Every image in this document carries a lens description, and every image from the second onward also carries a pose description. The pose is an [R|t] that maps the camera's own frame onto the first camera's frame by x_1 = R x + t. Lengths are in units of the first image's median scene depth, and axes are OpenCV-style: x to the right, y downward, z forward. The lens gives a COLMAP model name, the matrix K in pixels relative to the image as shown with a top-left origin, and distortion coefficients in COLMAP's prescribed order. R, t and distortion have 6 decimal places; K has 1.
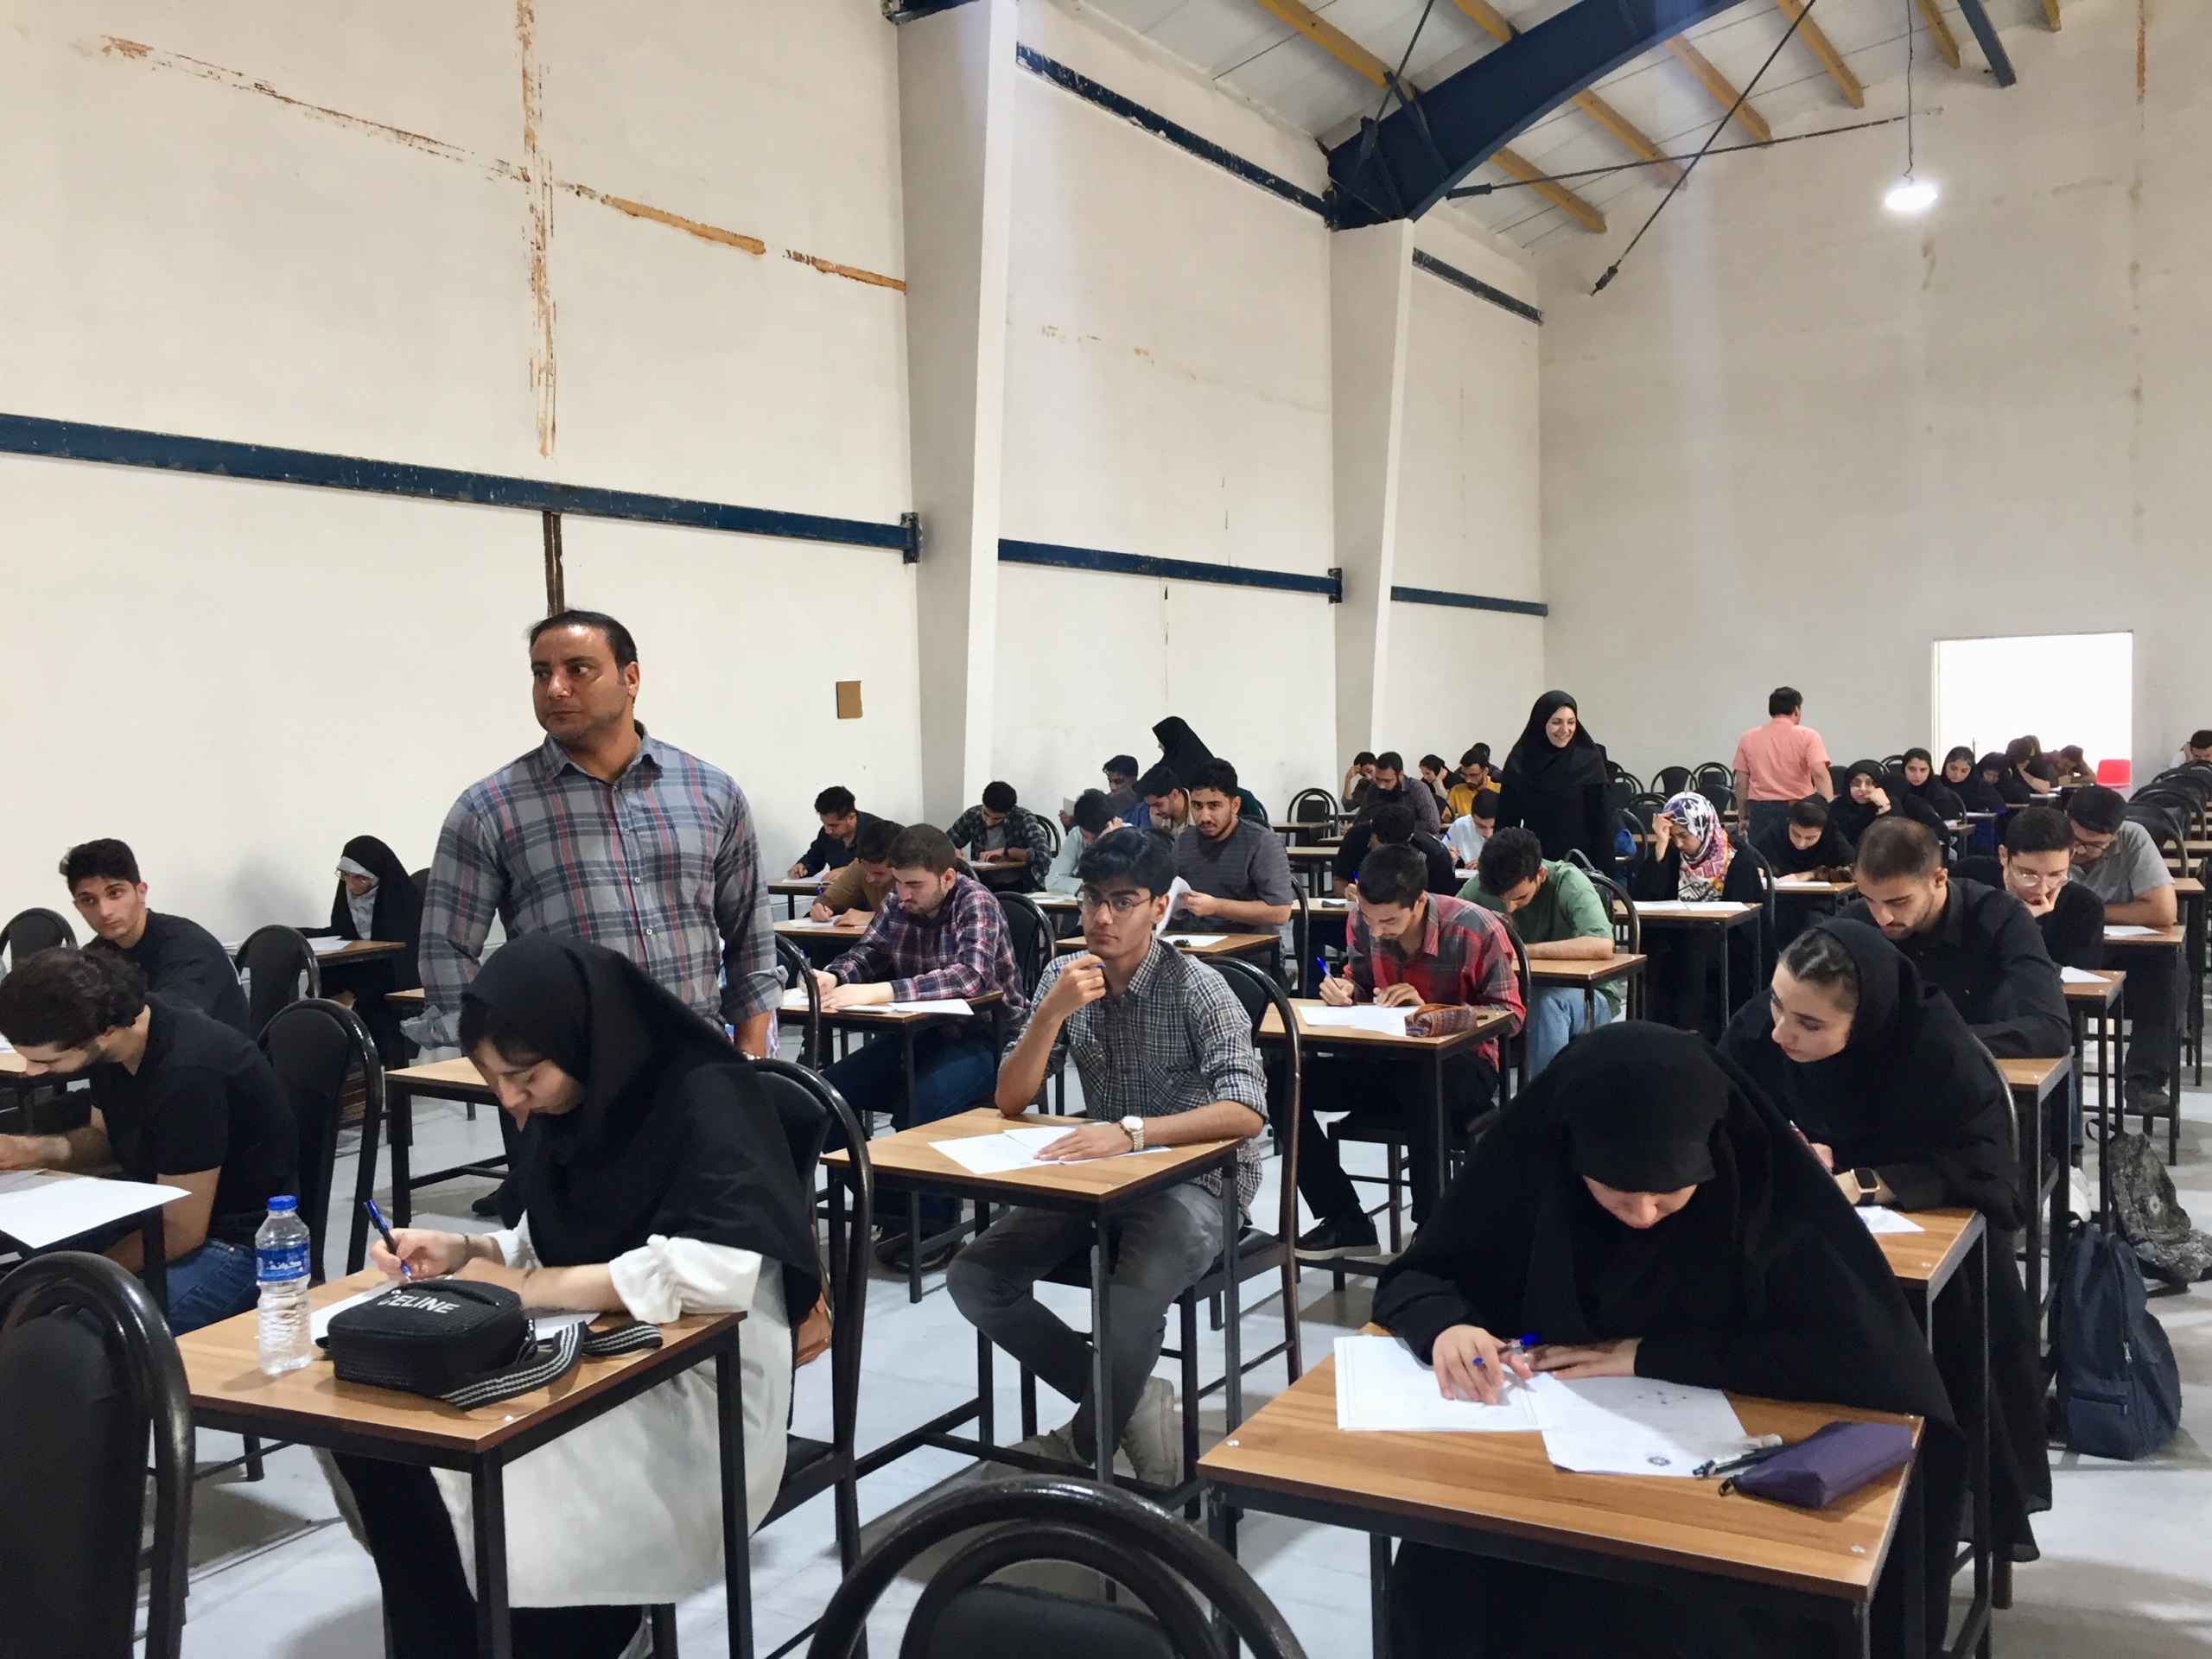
lens RADIAL K [[1877.1, 0, 1107.8], [0, 1877.1, 838.6], [0, 0, 1]] dist [0.081722, -0.113945]
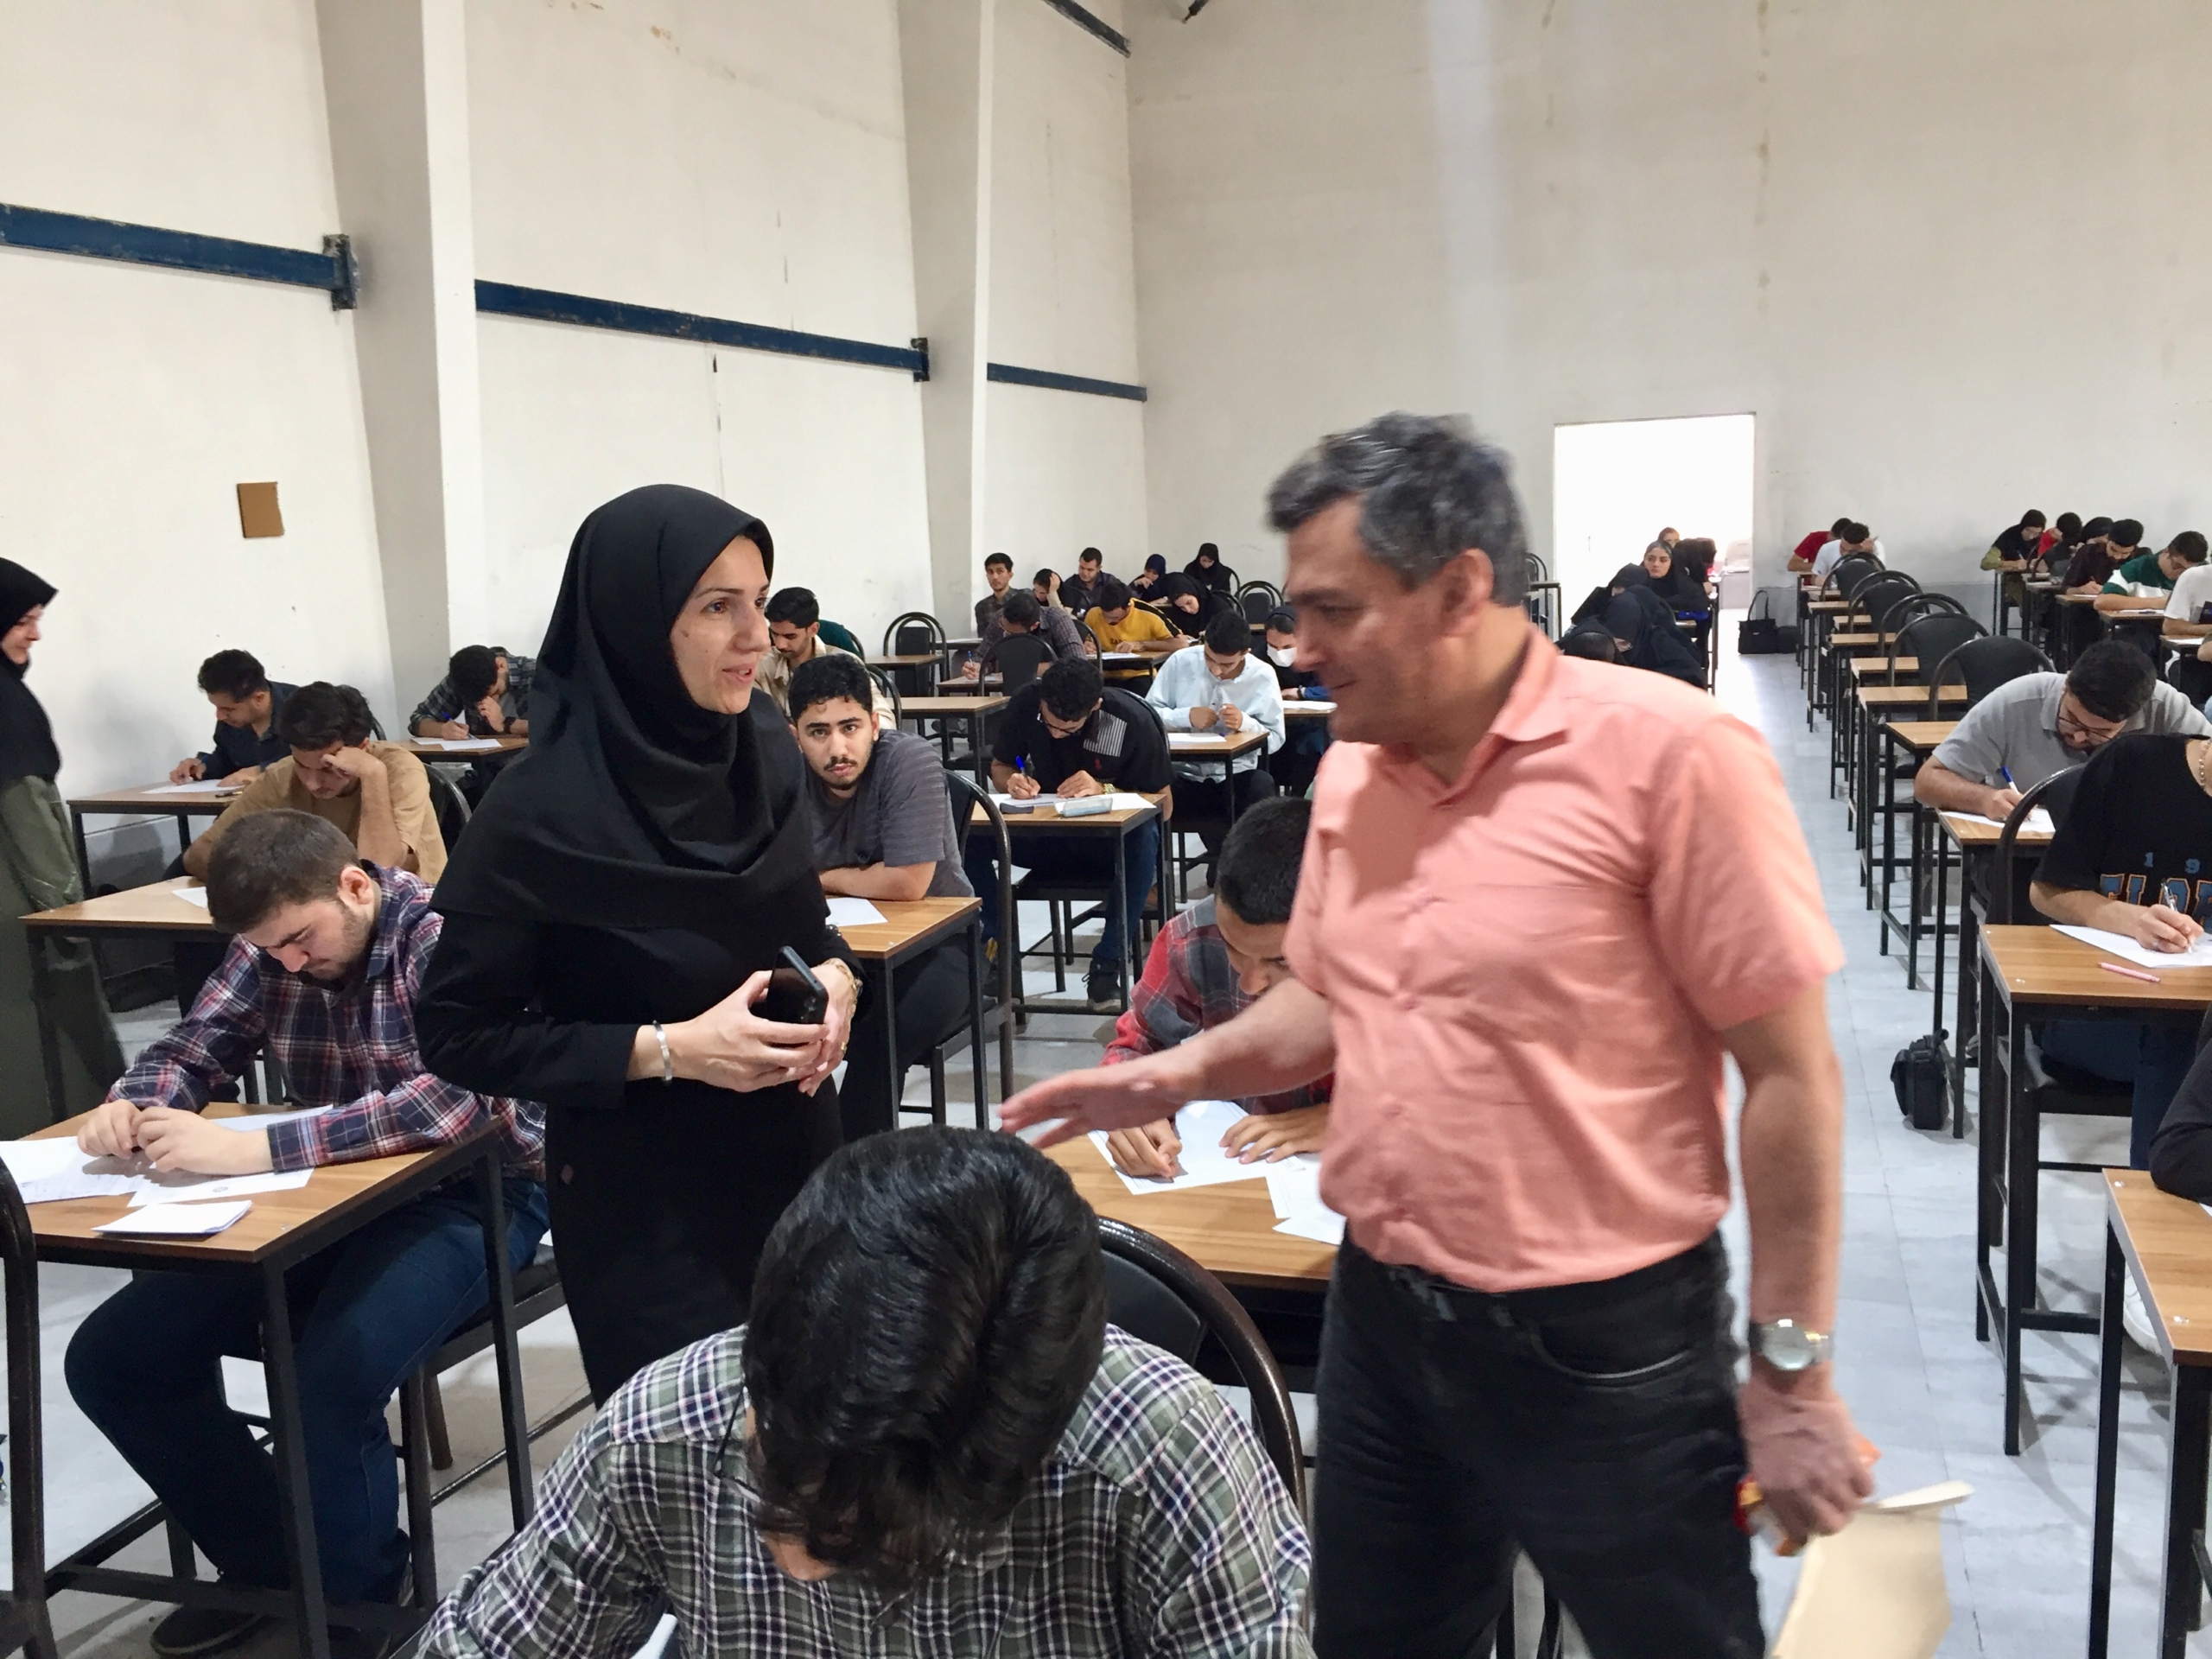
lens RADIAL K [[1882.6, 0, 1106.0], [0, 1882.6, 829.5], [0, 0, 1]] dist [0.113705, -0.097780]
pose [[0.971031, -0.052467, 0.233121, -0.005917], [0.028134, 0.993914, 0.106508, -0.020371], [-0.237290, -0.096864, 0.966597, 0.200377]]
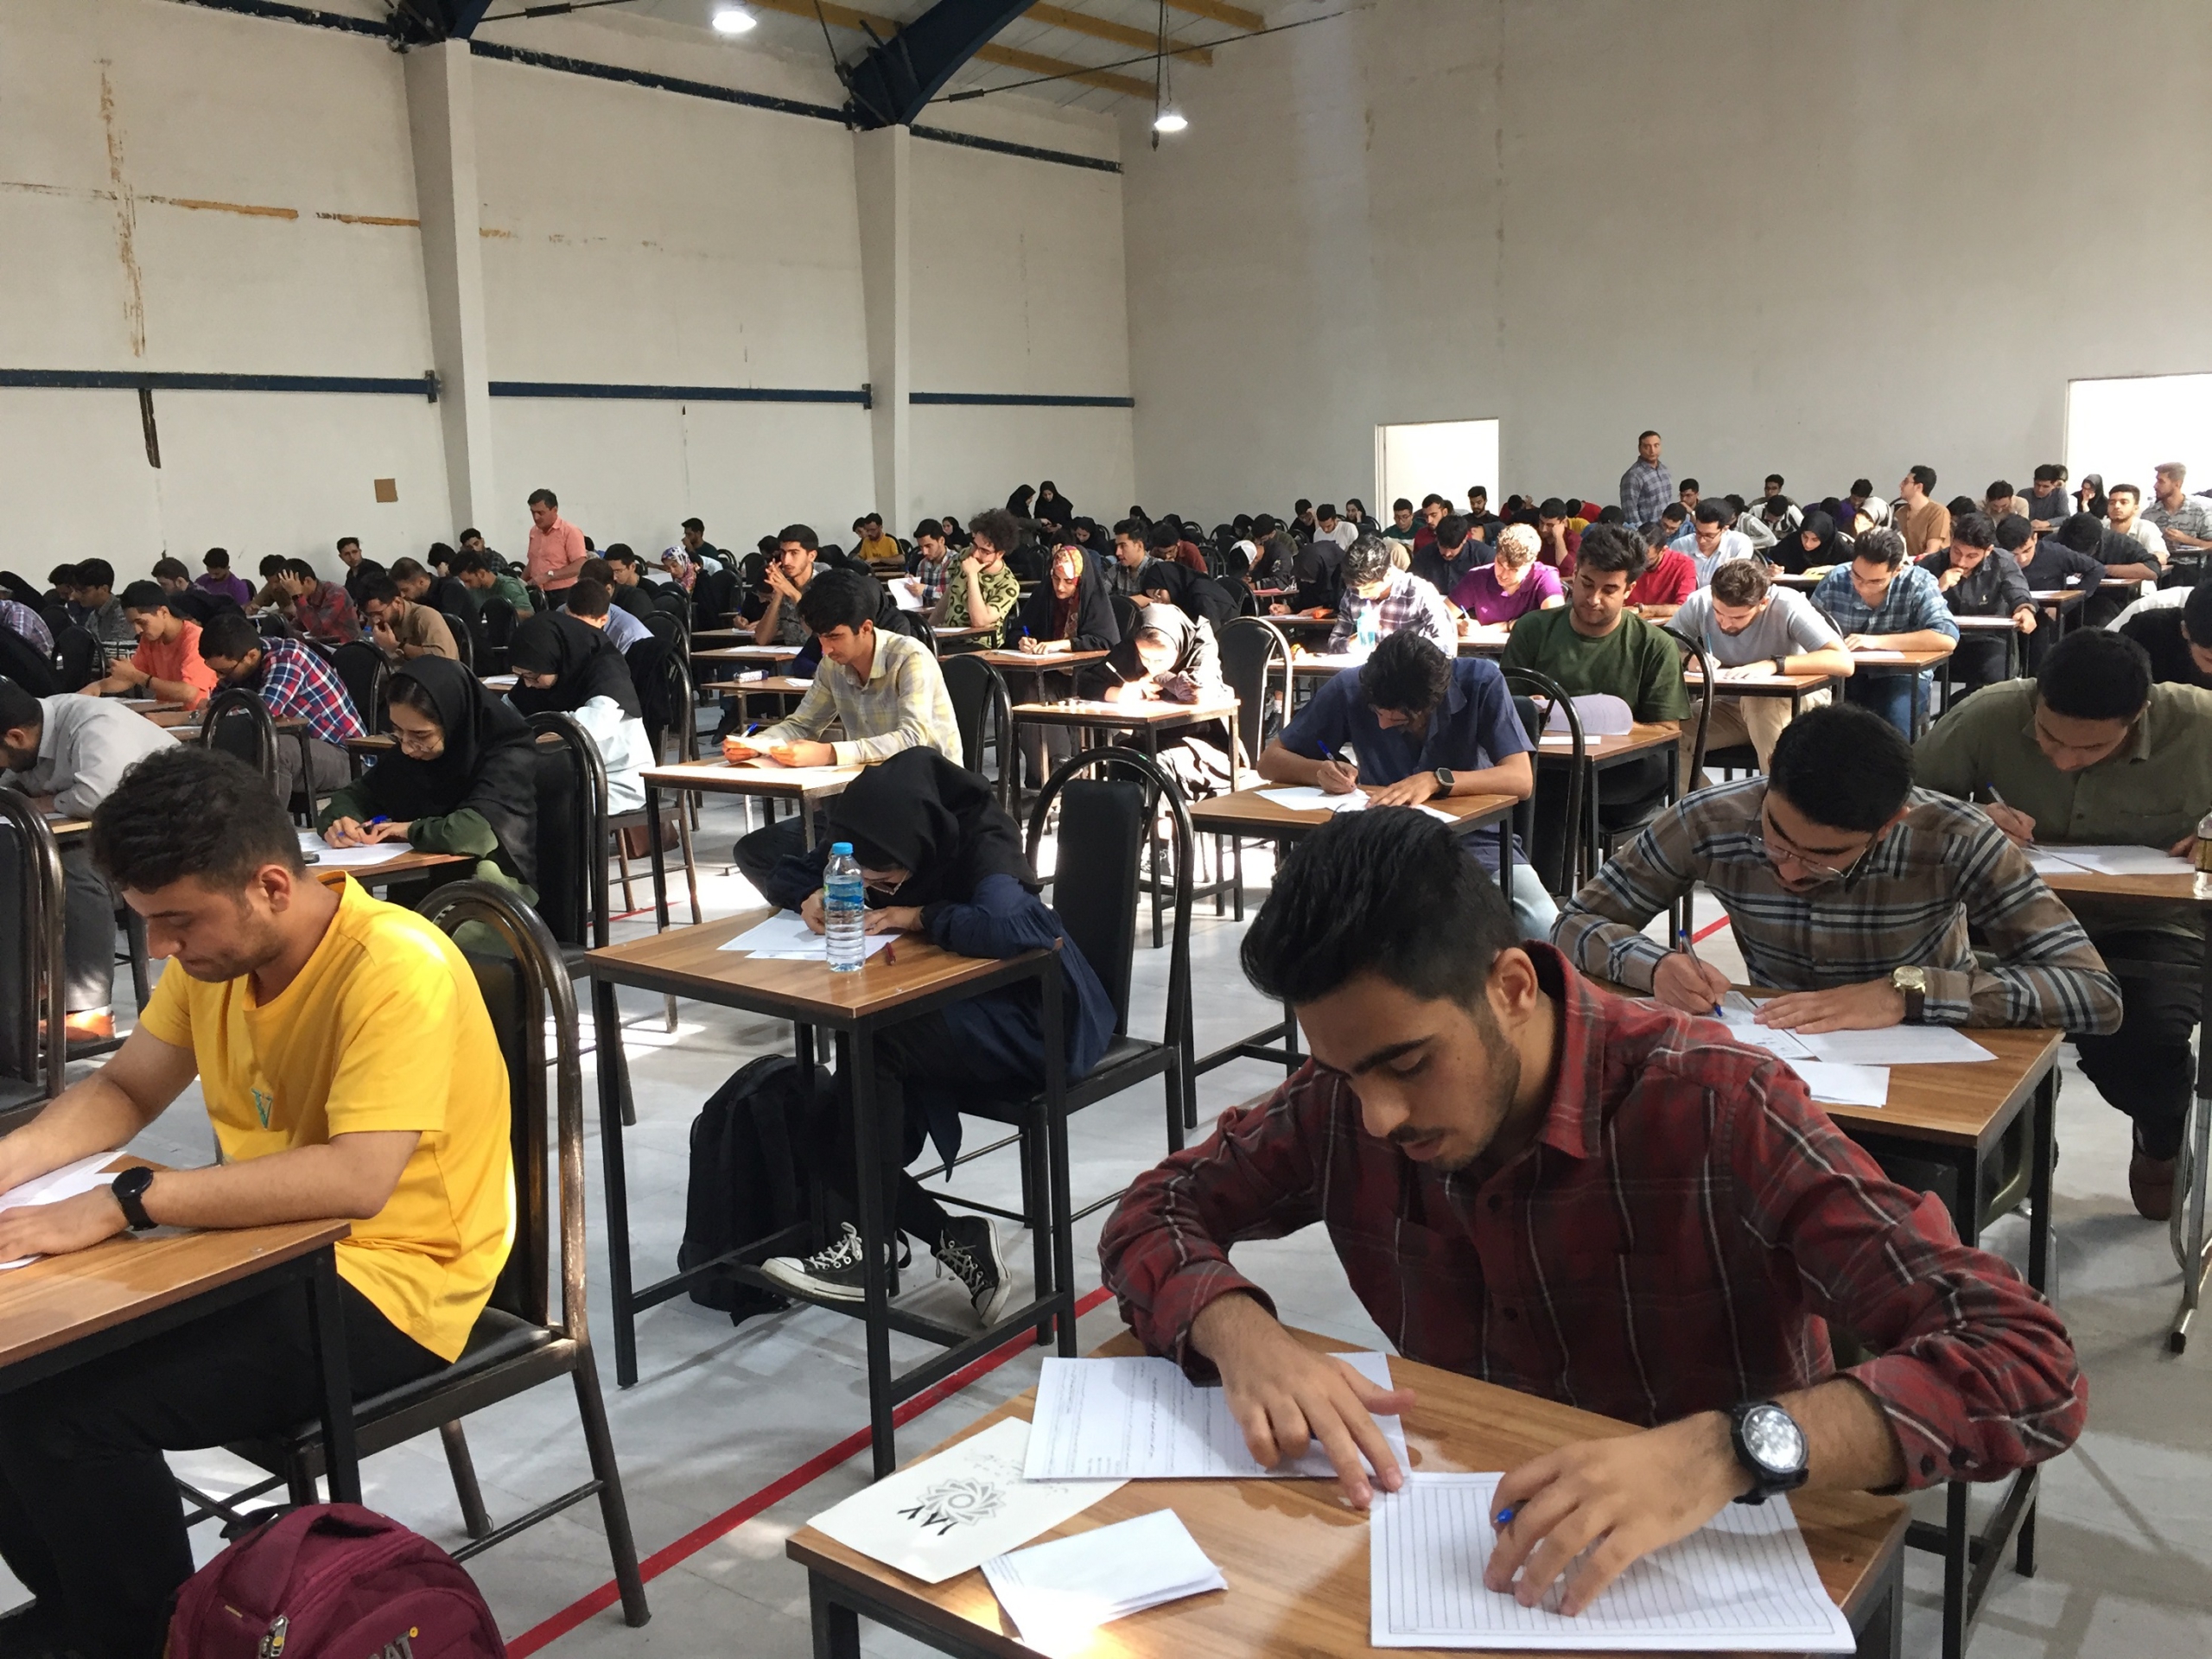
lens RADIAL K [[1877.1, 0, 1107.8], [0, 1877.1, 838.6], [0, 0, 1]] dist [0.081722, -0.113945]
pose [[0.996359, 0.003056, -0.085204, 0.532979], [0.007858, 0.991812, 0.127463, 0.017185], [0.084896, -0.127668, 0.988177, -0.518768]]
